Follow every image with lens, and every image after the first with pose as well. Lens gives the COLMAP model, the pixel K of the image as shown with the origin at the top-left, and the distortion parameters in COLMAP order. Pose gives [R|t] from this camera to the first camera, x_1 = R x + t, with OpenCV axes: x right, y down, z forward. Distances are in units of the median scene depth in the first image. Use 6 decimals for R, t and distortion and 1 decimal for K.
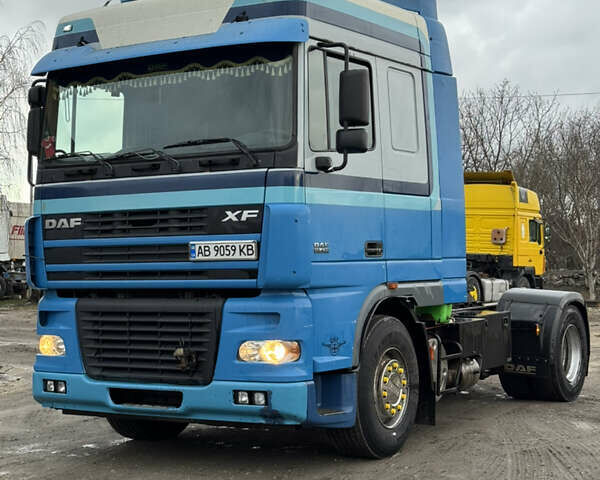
lens RADIAL K [[1185.0, 0, 300.0], [0, 1185.0, 240.0], [0, 0, 1]] dist [0.067116, 0.047123]
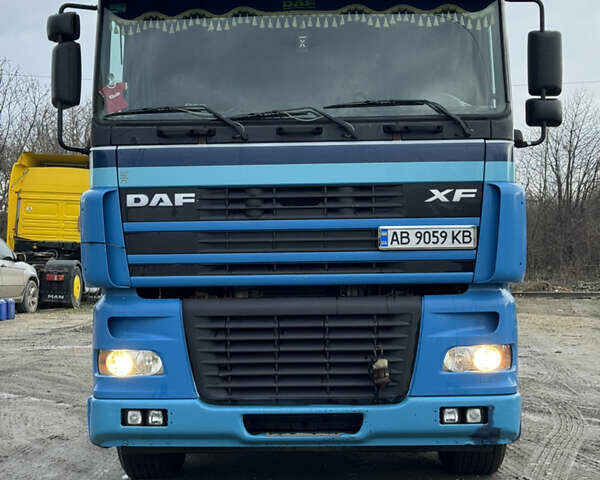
lens RADIAL K [[1148.5, 0, 300.0], [0, 1148.5, 254.2], [0, 0, 1]] dist [0.116864, 0.022037]
pose [[0.859134, 0.004670, 0.511729, -0.535512], [-0.009855, 0.999924, 0.007419, 0.015145], [-0.511655, -0.011417, 0.859115, 0.356022]]
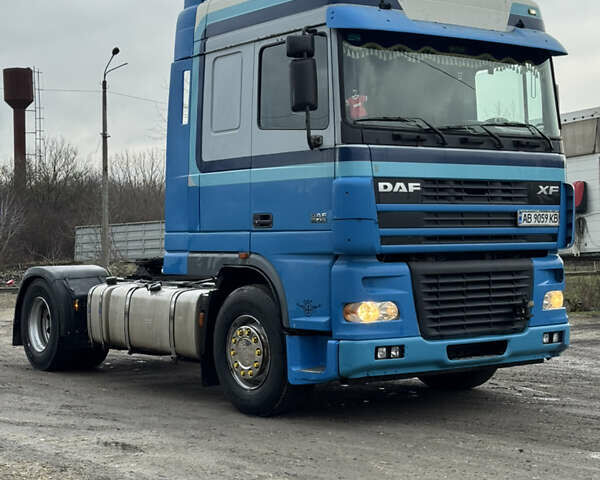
lens RADIAL K [[1109.2, 0, 300.0], [0, 1109.2, 240.0], [0, 0, 1]] dist [0.099404, 0.022791]
pose [[0.359587, 0.006076, 0.933092, -1.184077], [-0.013111, 0.999913, -0.001459, 0.035133], [-0.933020, -0.011709, 0.359635, 0.802497]]
